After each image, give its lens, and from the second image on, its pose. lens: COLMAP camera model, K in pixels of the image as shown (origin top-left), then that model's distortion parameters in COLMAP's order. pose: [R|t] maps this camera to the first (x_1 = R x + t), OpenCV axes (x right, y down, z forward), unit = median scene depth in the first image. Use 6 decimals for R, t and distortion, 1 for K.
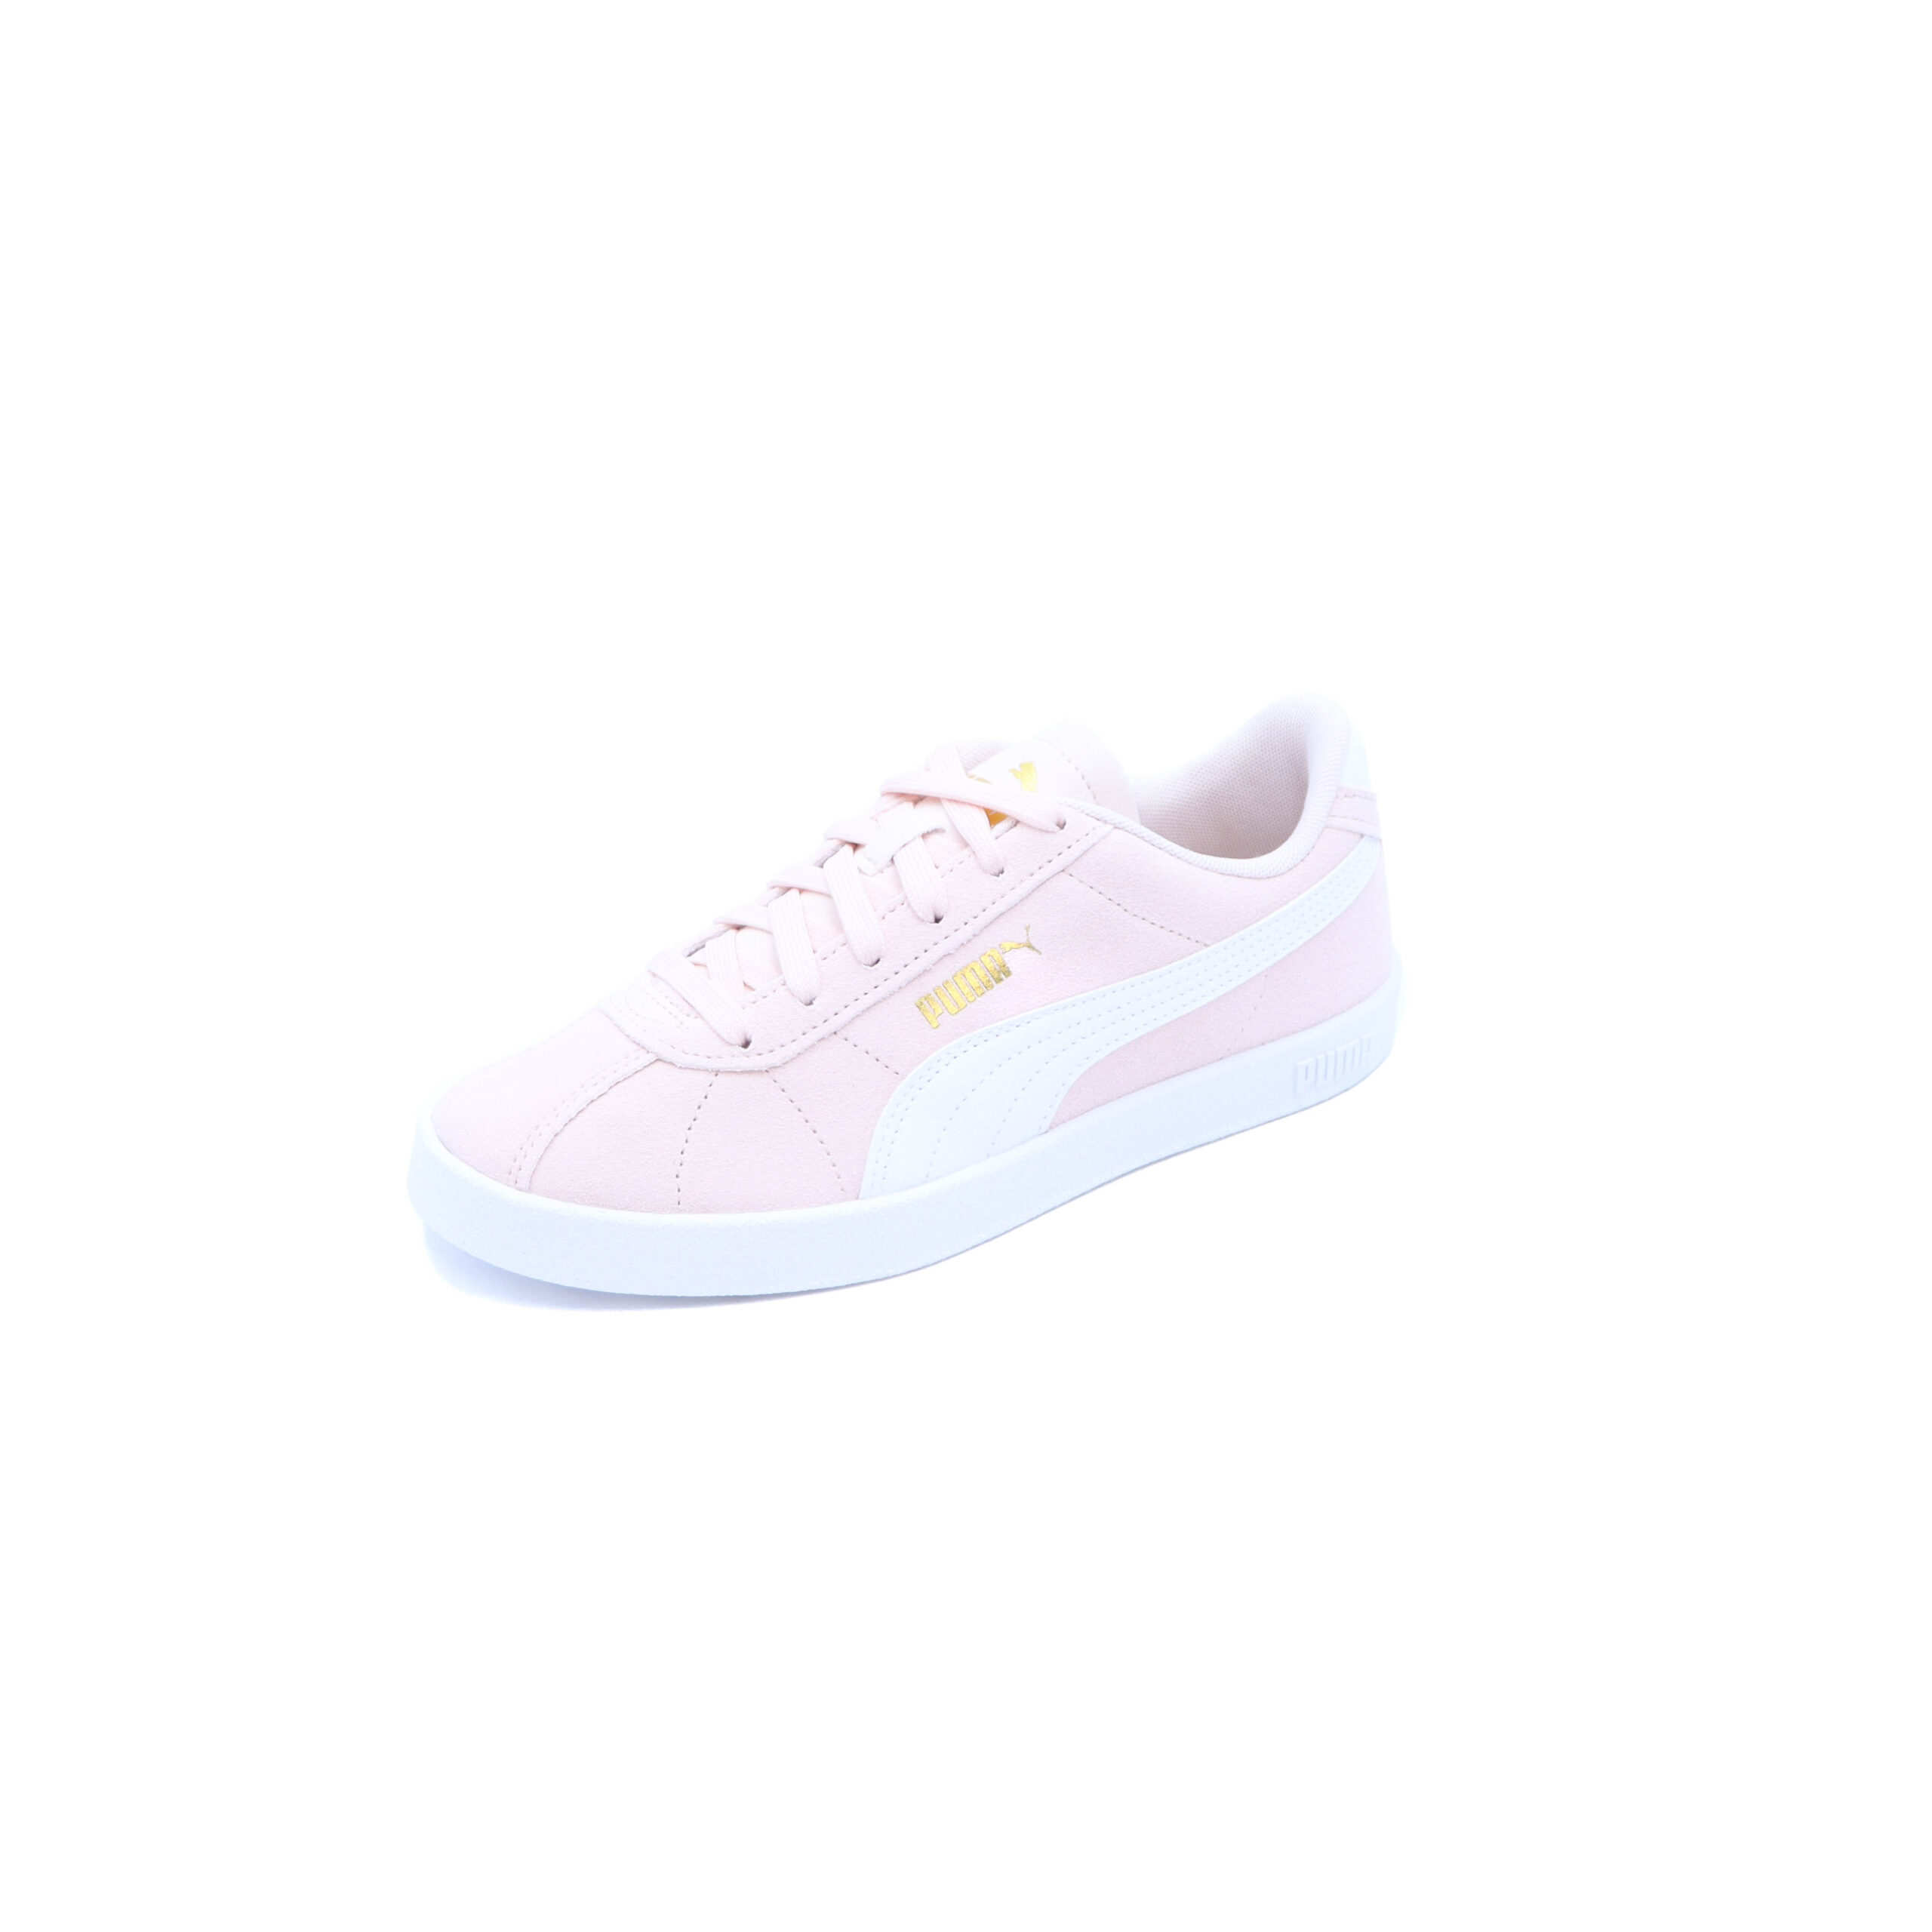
lens RADIAL K [[3363.3, 0, 966.0], [0, 3363.3, 966.0], [0, 0, 1]] dist [-0.512704, 1.302003]
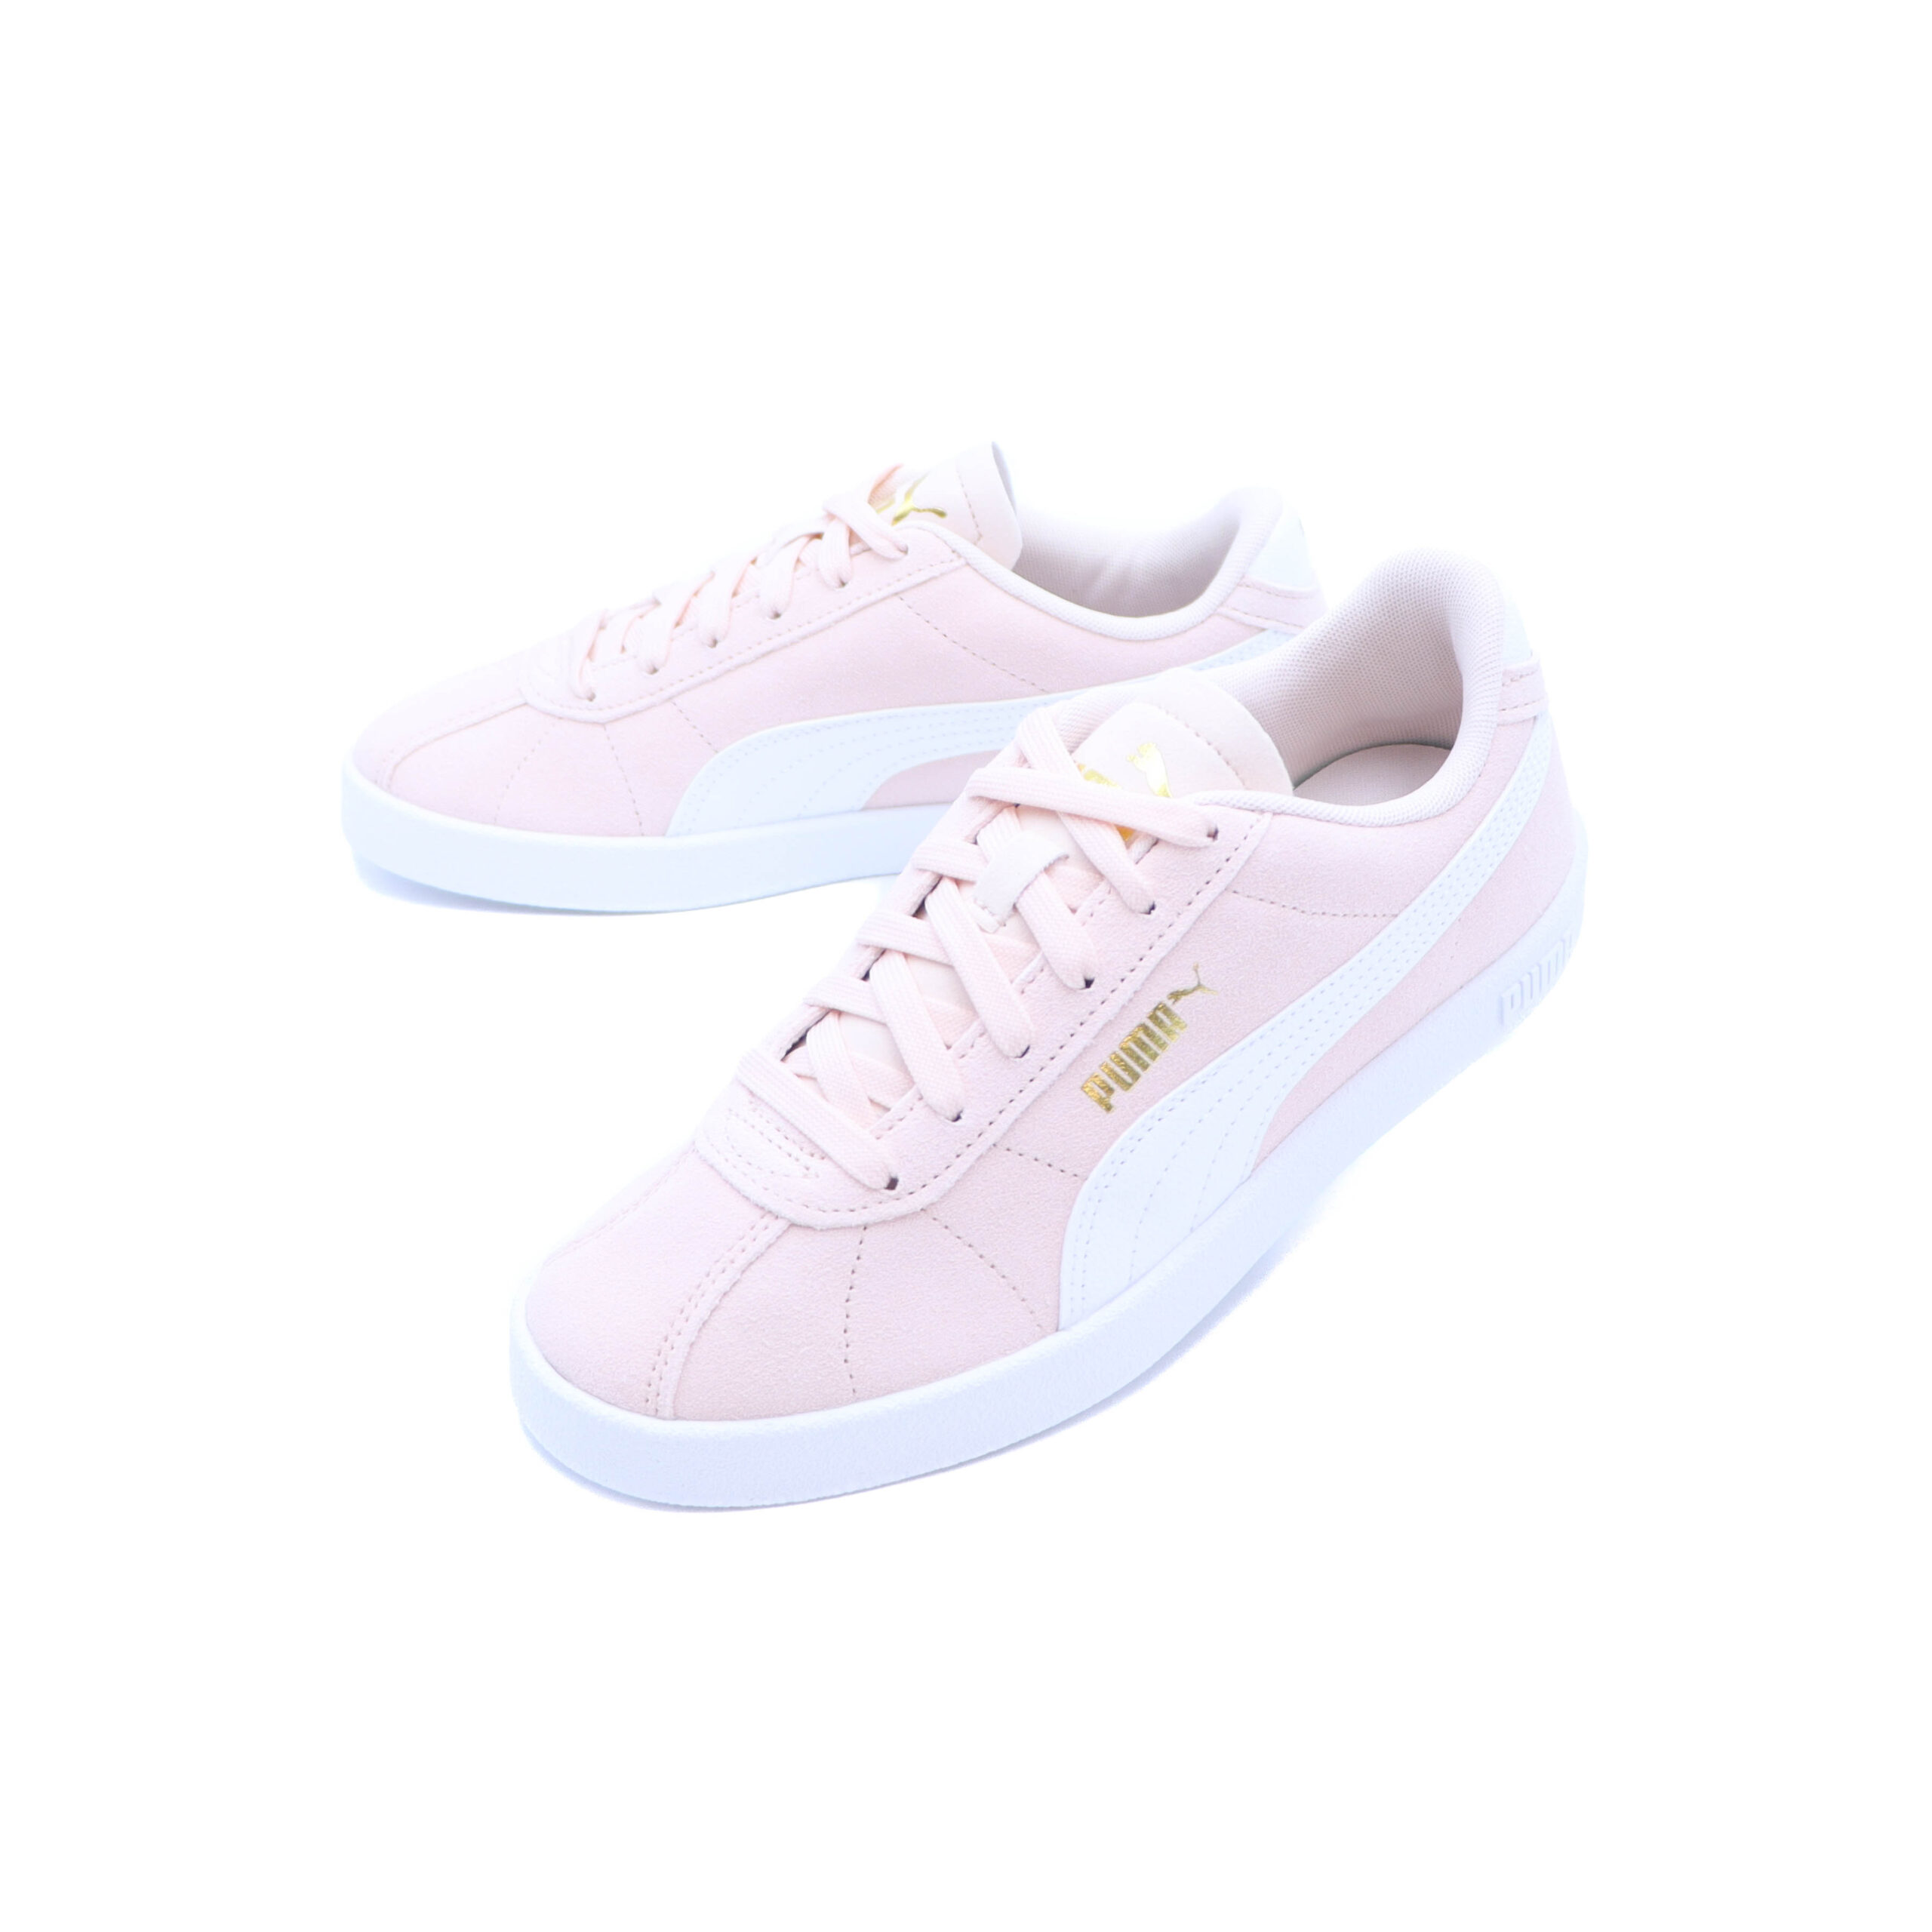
lens RADIAL K [[3363.3, 0, 966.0], [0, 3363.3, 966.0], [0, 0, 1]] dist [-0.512704, 1.302003]
pose [[0.980803, -0.193709, 0.022414, -0.055319], [0.183937, 0.957187, 0.223518, -0.205999], [-0.064752, -0.215104, 0.974442, 0.207048]]
